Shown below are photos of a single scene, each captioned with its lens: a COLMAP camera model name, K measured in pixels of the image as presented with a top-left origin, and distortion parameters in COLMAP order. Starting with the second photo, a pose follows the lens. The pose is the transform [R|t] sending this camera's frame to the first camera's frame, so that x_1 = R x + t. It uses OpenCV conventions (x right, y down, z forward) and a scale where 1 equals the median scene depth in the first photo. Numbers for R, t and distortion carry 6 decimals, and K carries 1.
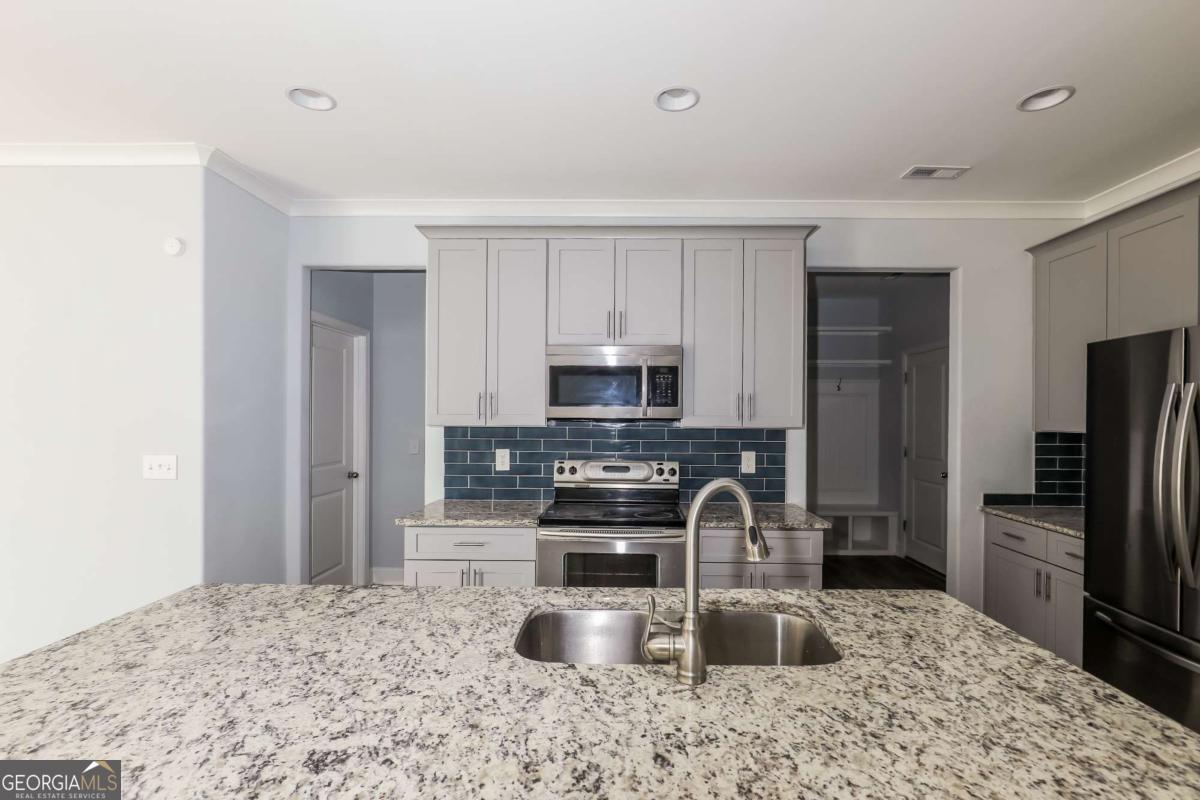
lens RADIAL K [[543.6, 0, 602.5], [0, 543.6, 417.0], [0, 0, 1]] dist [-0.008740, 0.001366]
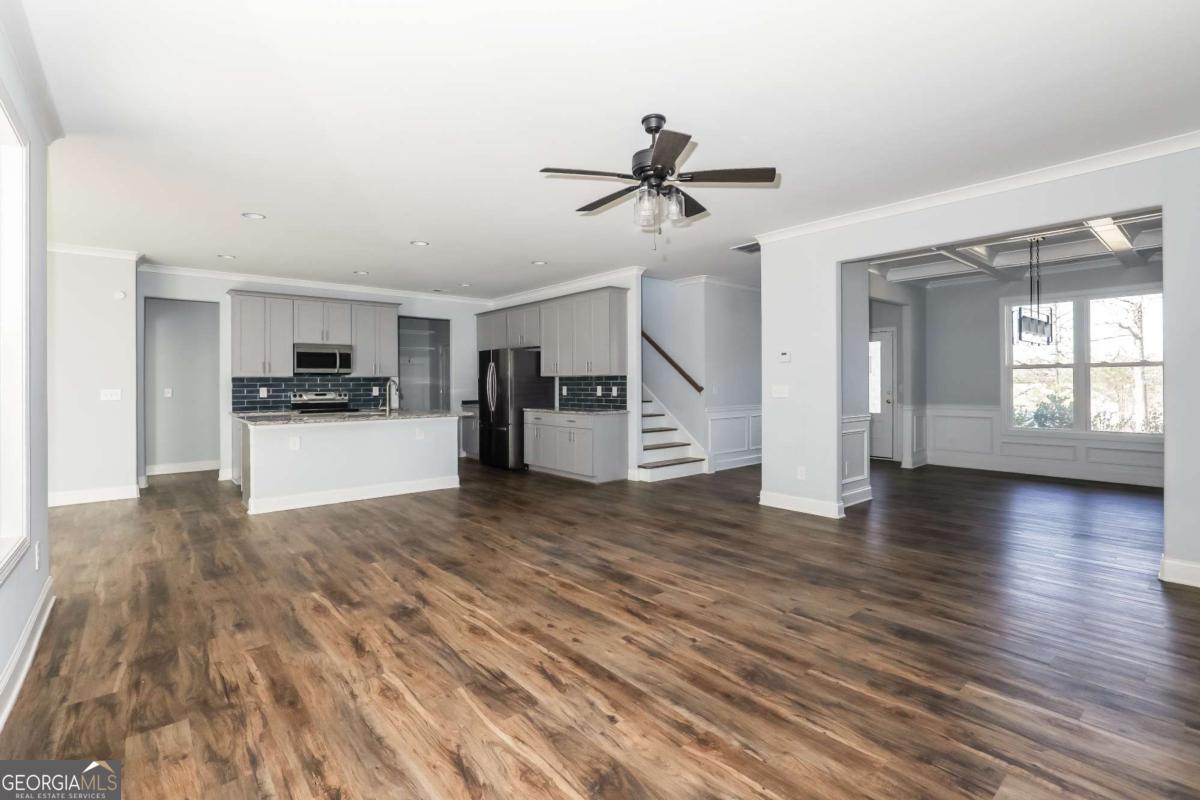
lens RADIAL K [[543.6, 0, 600.7], [0, 543.6, 381.9], [0, 0, 1]] dist [-0.008740, 0.001366]
pose [[0.734037, -0.010110, 0.679035, -0.690356], [0.012811, 0.999917, 0.001038, 0.052814], [-0.678989, 0.007937, 0.734105, -1.591138]]
